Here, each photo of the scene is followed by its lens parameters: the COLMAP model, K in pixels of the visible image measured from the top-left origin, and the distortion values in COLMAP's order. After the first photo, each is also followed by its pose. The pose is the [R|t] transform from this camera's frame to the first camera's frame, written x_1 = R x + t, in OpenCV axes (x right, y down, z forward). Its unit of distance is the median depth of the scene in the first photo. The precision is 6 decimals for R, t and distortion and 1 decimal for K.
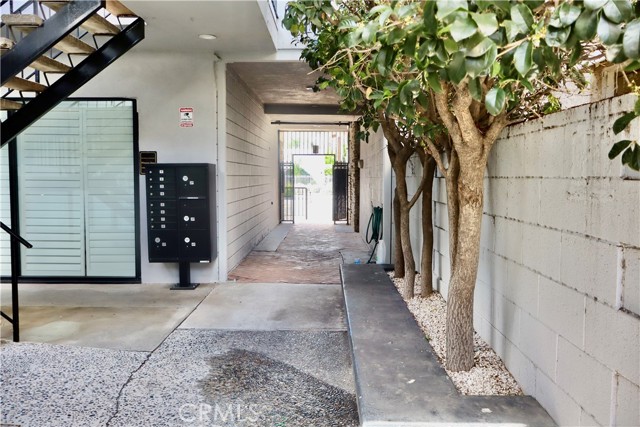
lens RADIAL K [[530.8, 0, 320.0], [0, 530.8, 213.5], [0, 0, 1]] dist [0.000841, -0.005657]
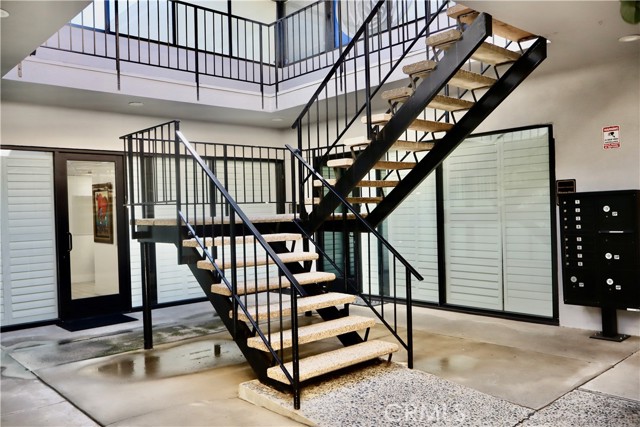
lens RADIAL K [[530.8, 0, 320.0], [0, 530.8, 213.5], [0, 0, 1]] dist [0.000841, -0.005657]
pose [[0.680306, -0.019448, -0.732670, 0.056690], [-0.021609, 0.998681, -0.046573, -0.009070], [0.732609, 0.047516, 0.678989, 0.087602]]
